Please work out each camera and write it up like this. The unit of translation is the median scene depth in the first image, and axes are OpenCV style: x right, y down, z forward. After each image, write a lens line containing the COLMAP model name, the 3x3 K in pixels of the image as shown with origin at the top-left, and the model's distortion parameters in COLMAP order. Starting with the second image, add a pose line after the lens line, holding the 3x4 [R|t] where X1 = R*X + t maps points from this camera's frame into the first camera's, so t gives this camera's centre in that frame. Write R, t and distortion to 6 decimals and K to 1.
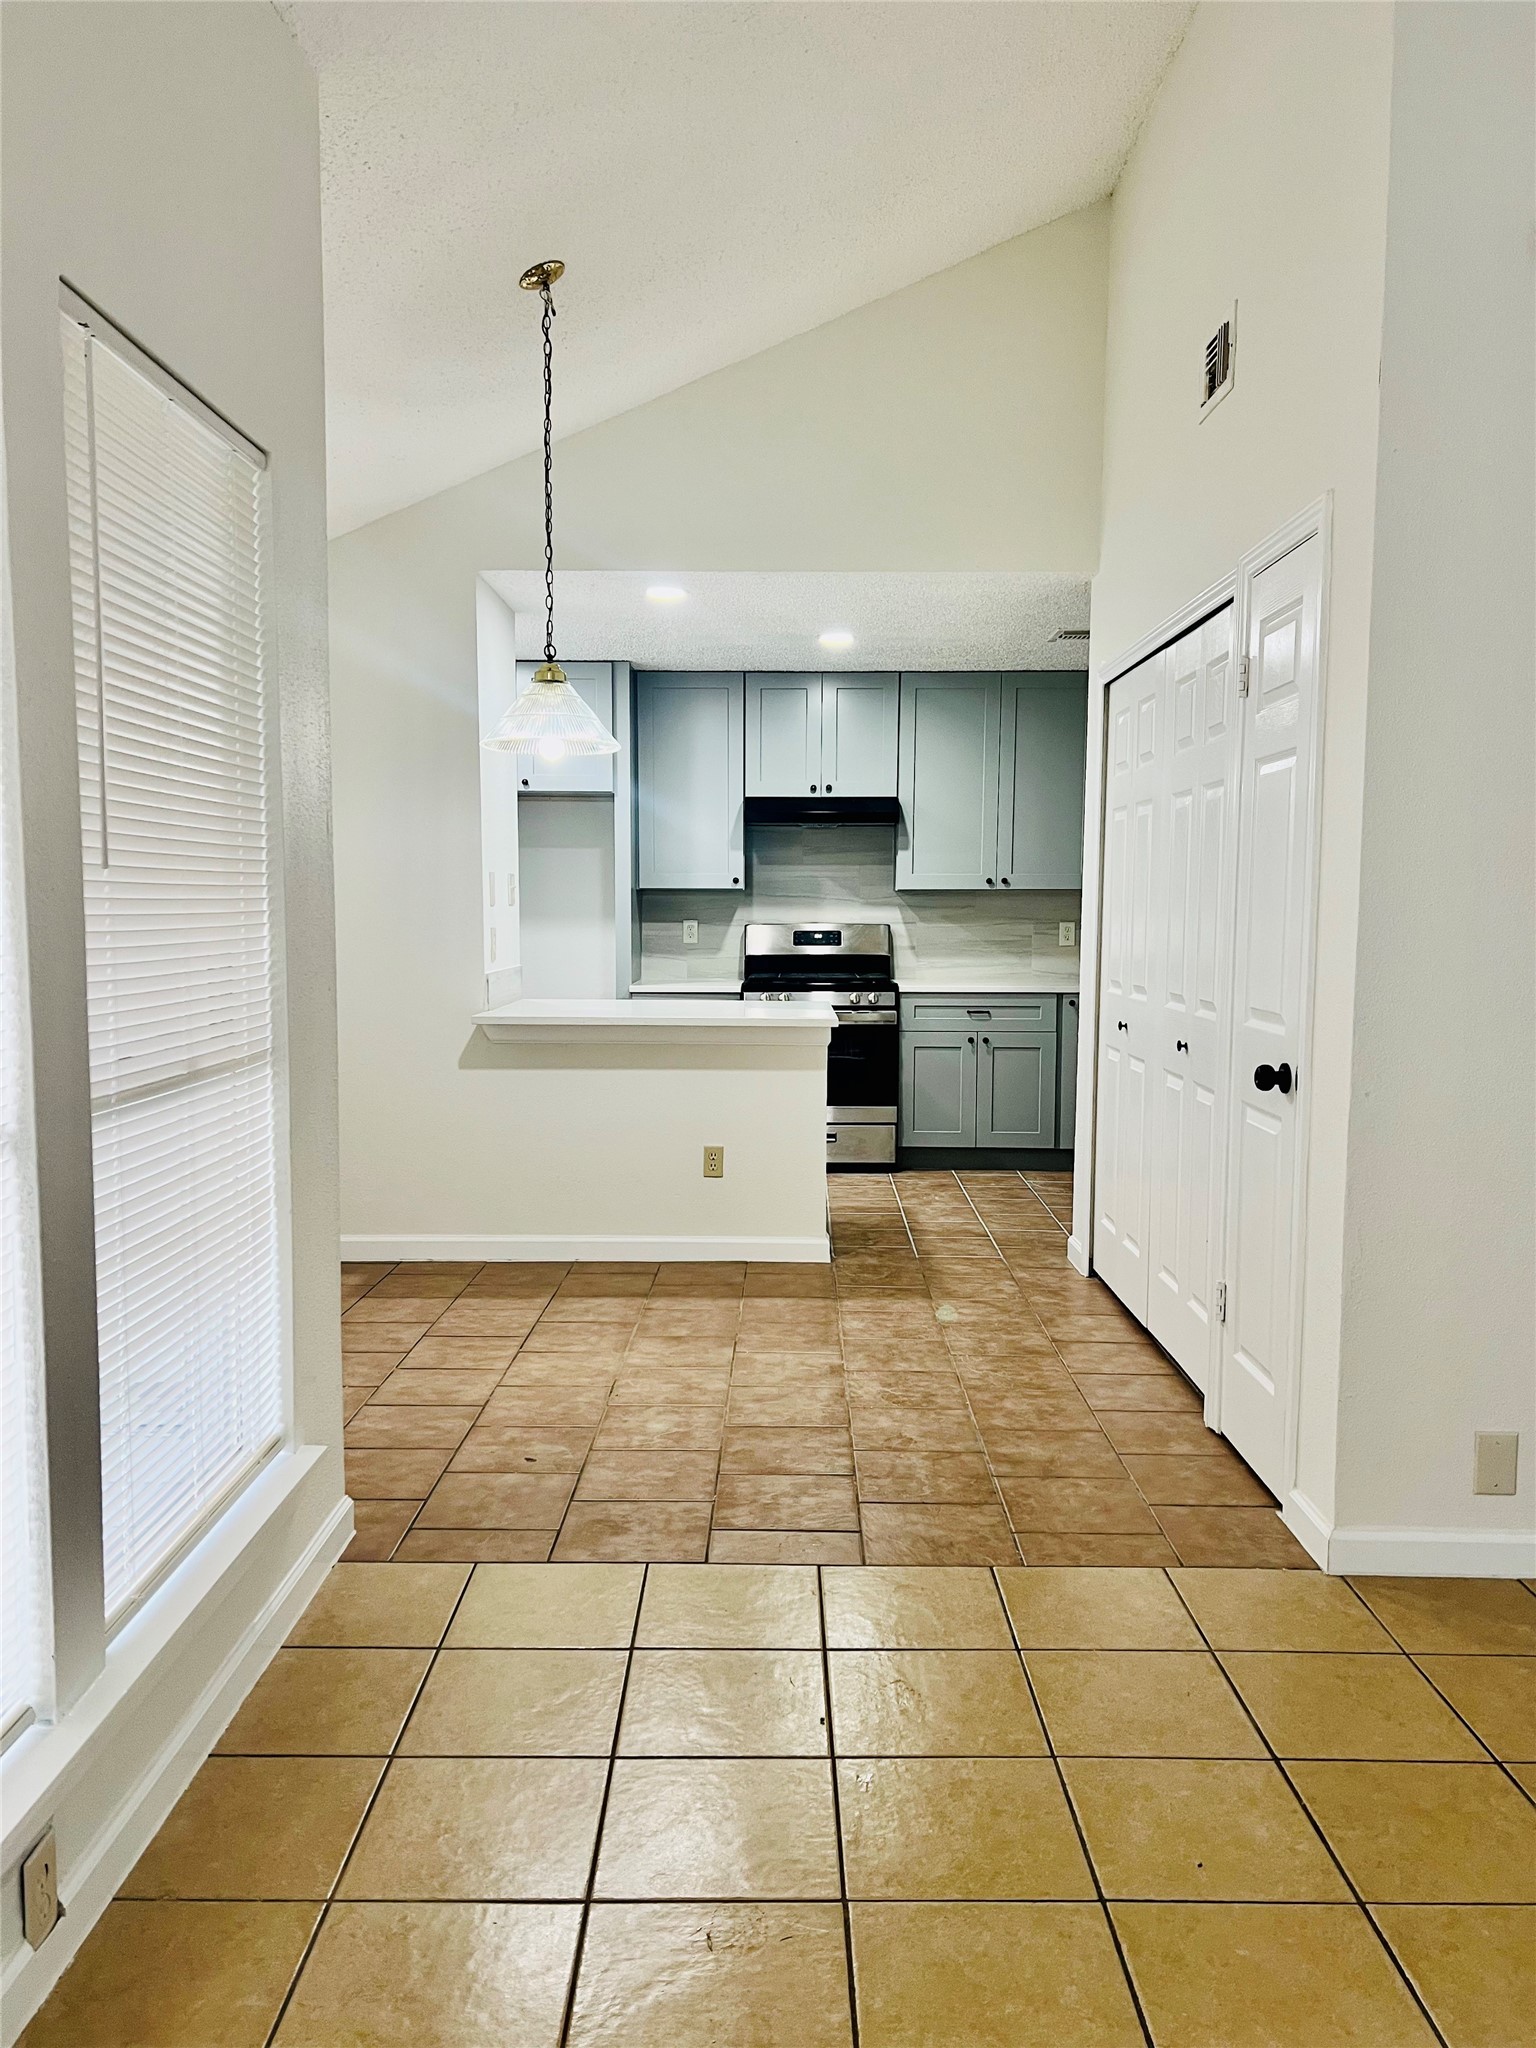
lens RADIAL K [[1549.9, 0, 749.1], [0, 1549.9, 1026.0], [0, 0, 1]] dist [0.041110, -0.048200]
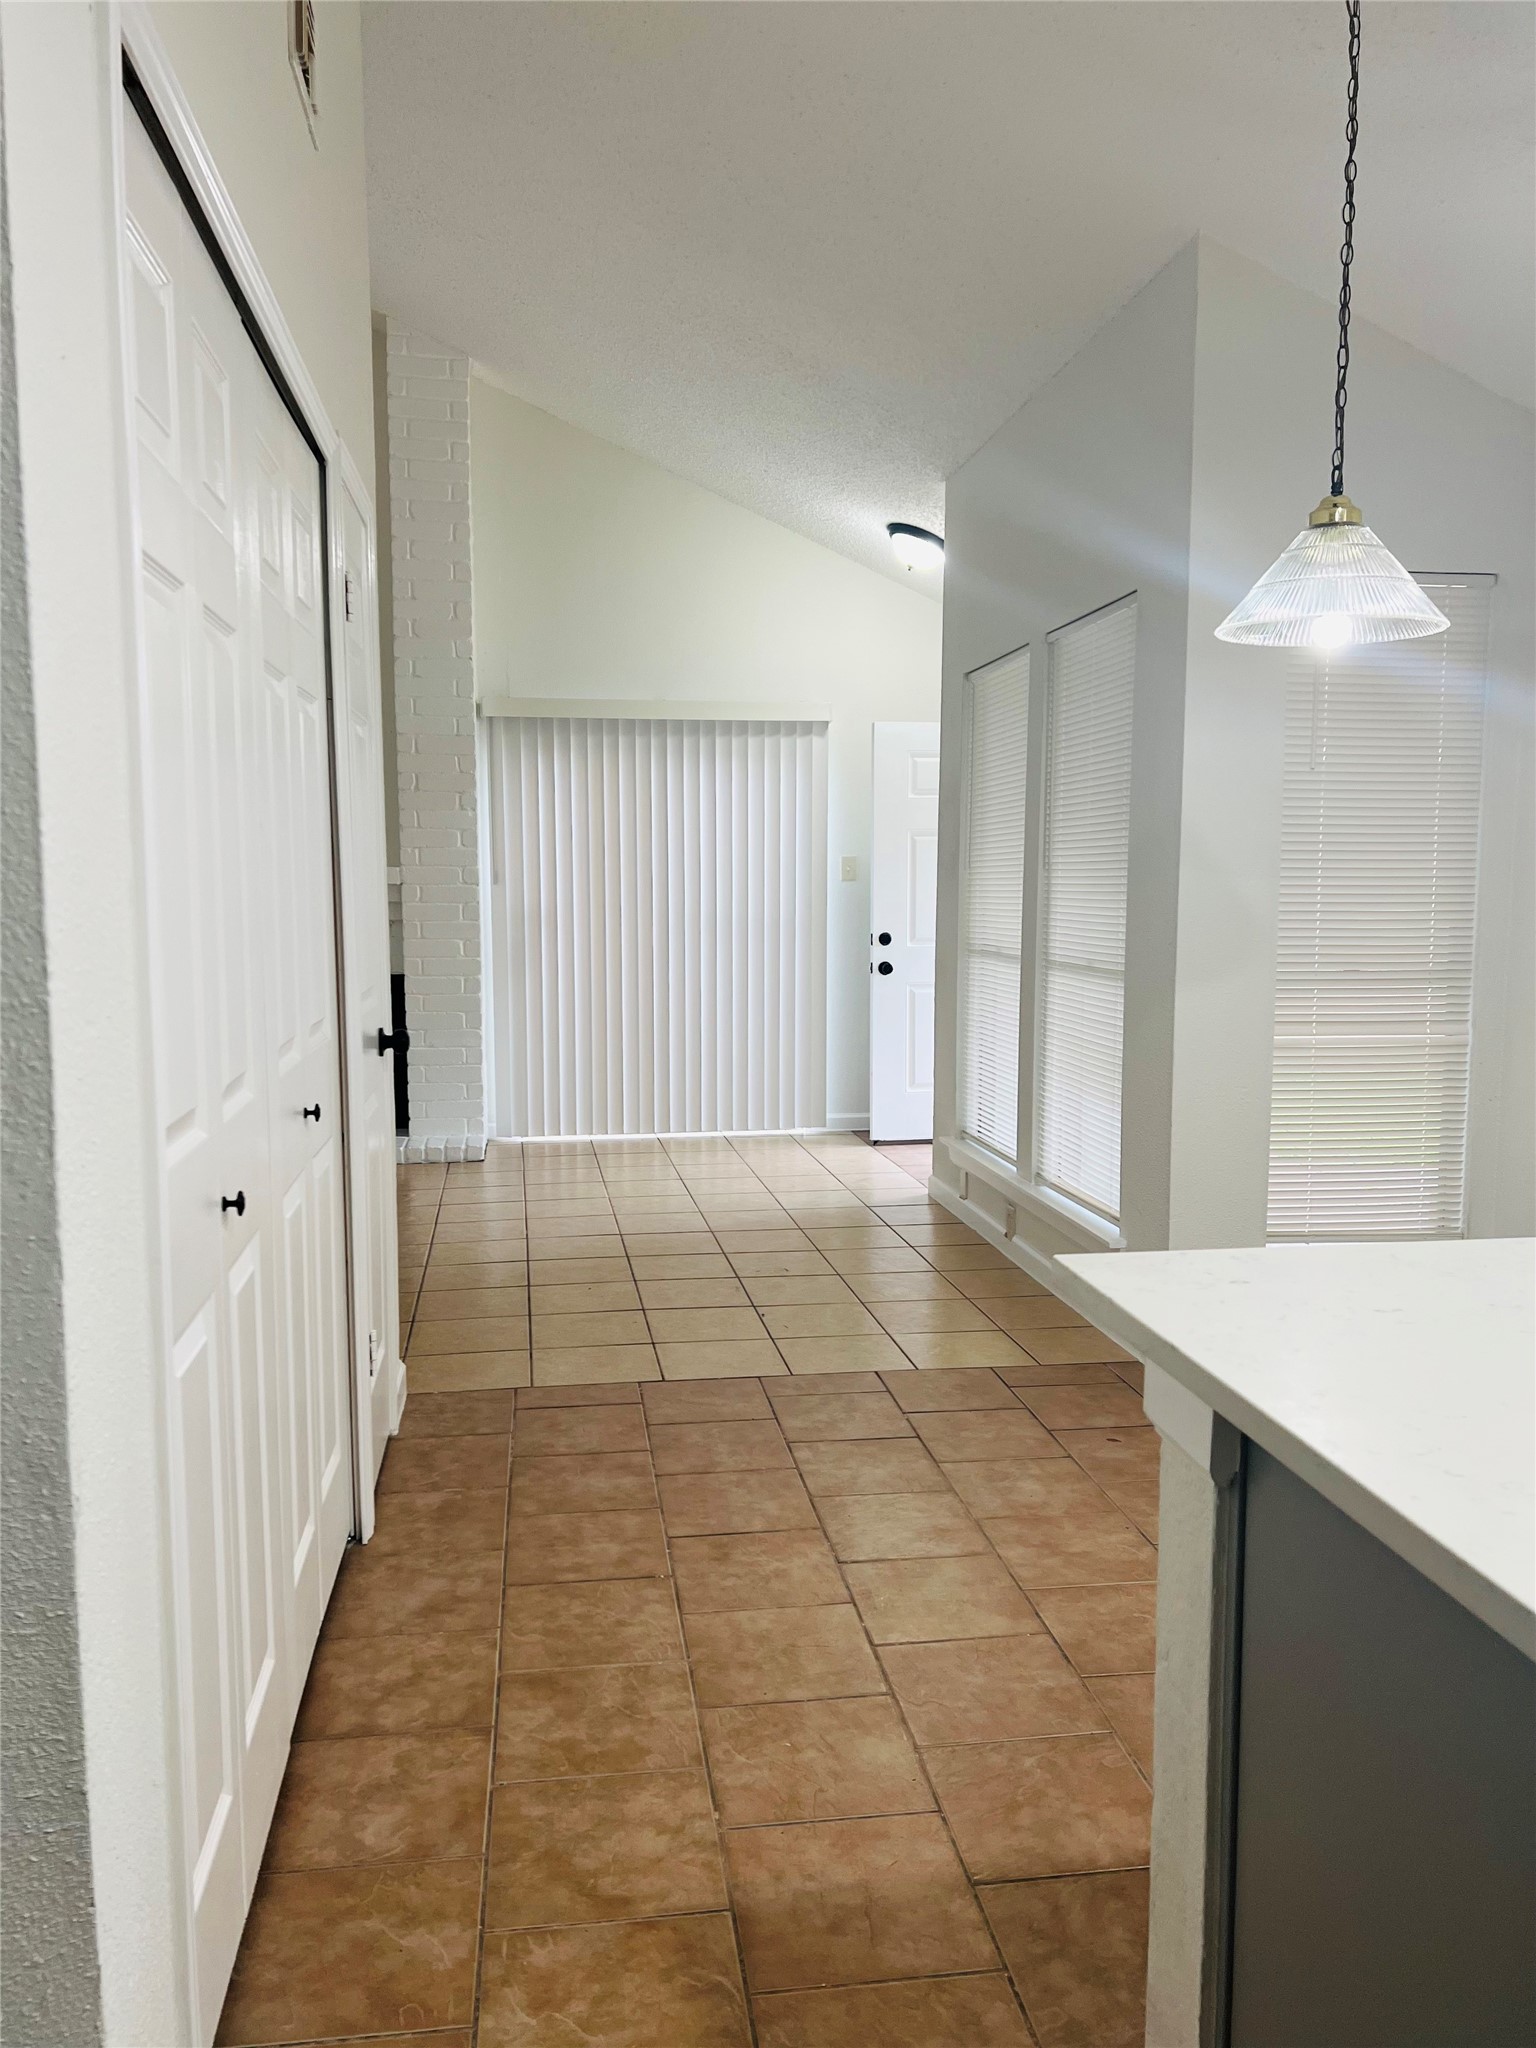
lens RADIAL K [[1549.9, 0, 753.4], [0, 1549.9, 1029.8], [0, 0, 1]] dist [0.041110, -0.048200]
pose [[-0.987088, 0.009629, -0.159887, 0.181660], [-0.019252, 0.983822, 0.178109, -0.113307], [0.159016, 0.178888, -0.970934, 1.411001]]
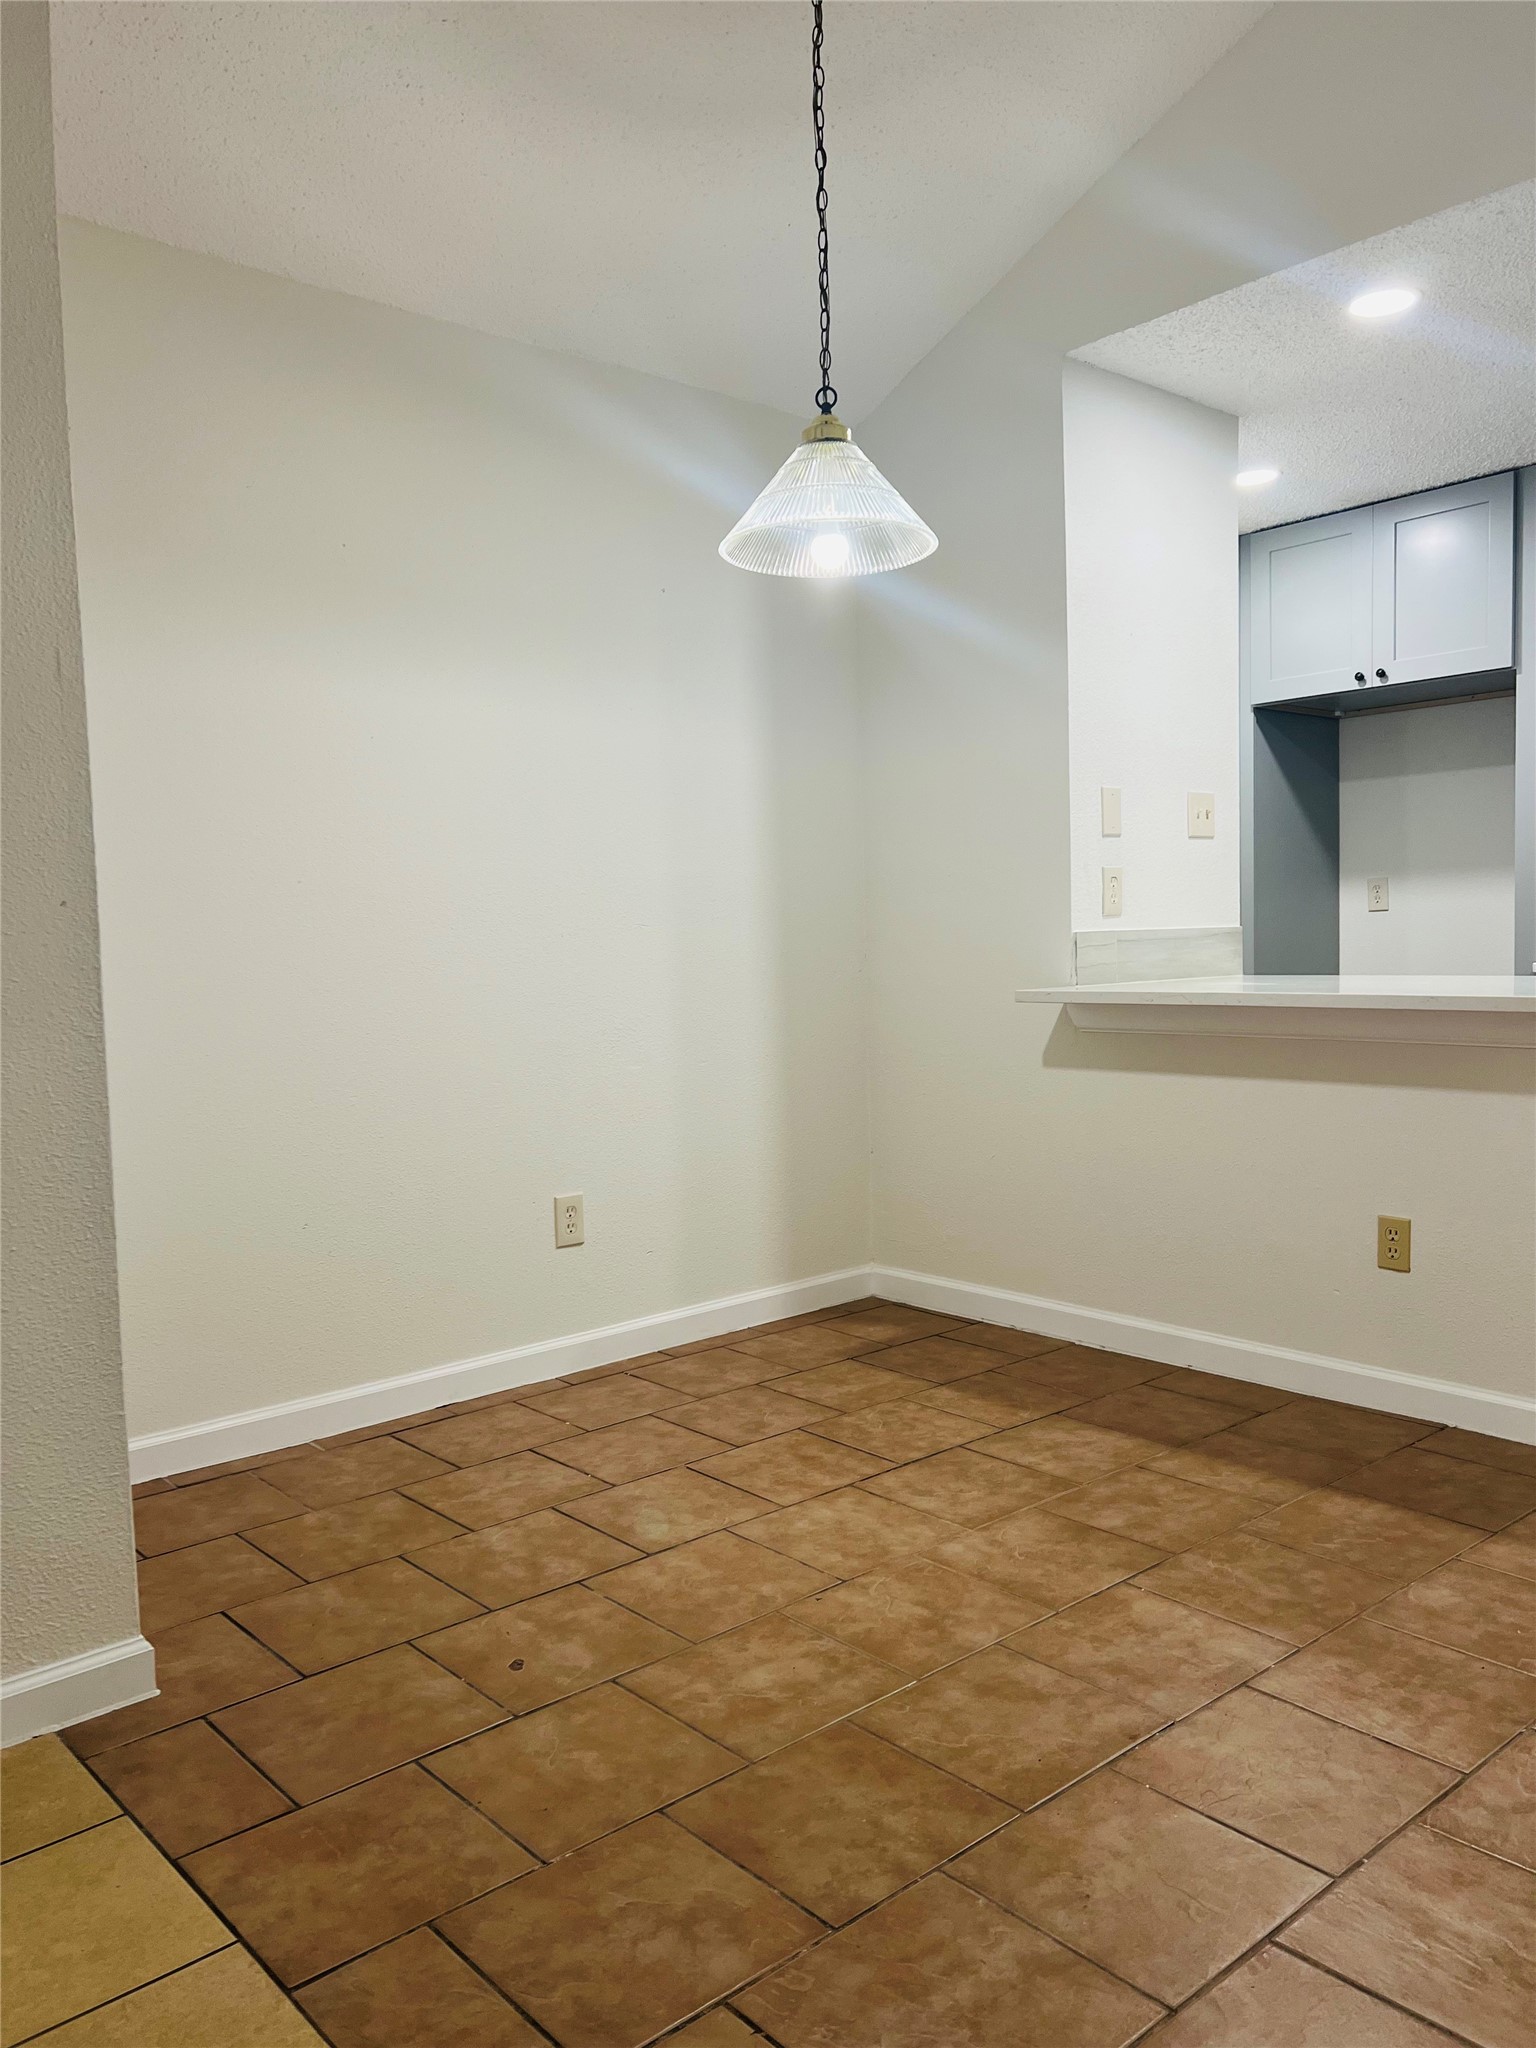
lens RADIAL K [[1549.9, 0, 745.9], [0, 1549.9, 1032.8], [0, 0, 1]] dist [0.041110, -0.048200]
pose [[0.673314, 0.031262, -0.738695, 0.284618], [-0.033783, 0.999363, 0.011501, 0.009900], [0.738584, 0.017211, 0.673941, 0.480405]]
